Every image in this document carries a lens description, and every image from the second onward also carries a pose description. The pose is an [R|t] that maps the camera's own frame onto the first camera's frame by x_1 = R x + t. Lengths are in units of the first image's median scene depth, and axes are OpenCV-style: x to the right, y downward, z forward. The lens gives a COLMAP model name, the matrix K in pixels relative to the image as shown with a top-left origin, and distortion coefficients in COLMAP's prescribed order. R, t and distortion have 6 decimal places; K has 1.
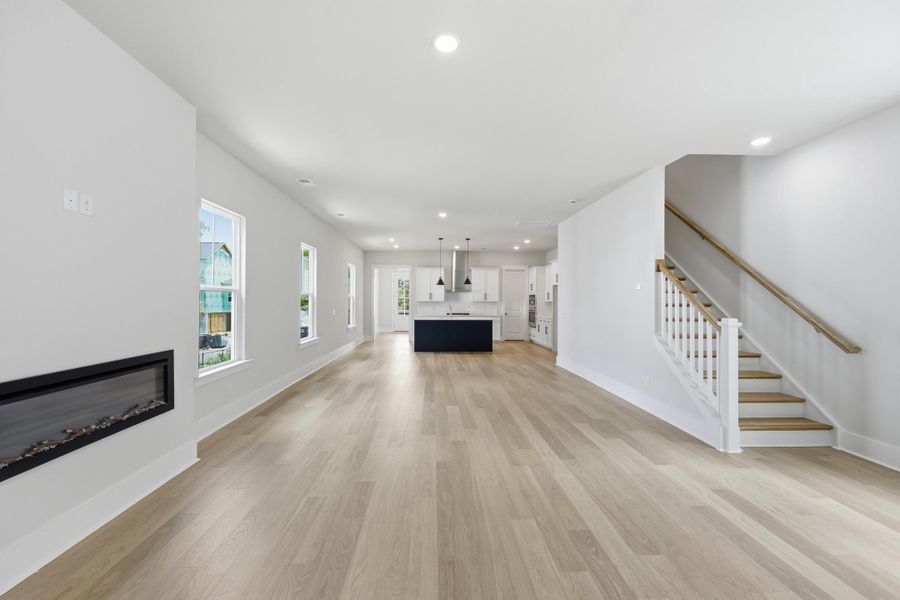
lens RADIAL K [[367.9, 0, 448.1], [0, 367.9, 298.2], [0, 0, 1]] dist [0.011131, -0.000153]
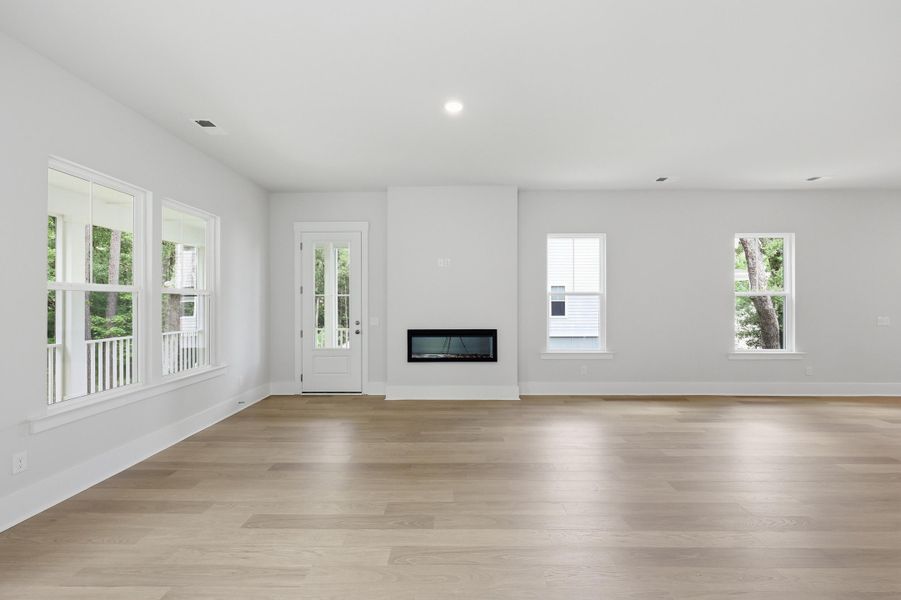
lens RADIAL K [[368.3, 0, 450.1], [0, 368.3, 302.0], [0, 0, 1]] dist [0.011131, -0.000153]
pose [[-0.048475, -0.005152, -0.998811, 0.465388], [-0.006286, 0.999968, -0.004853, 0.006384], [0.998805, 0.006043, -0.048506, 0.367710]]
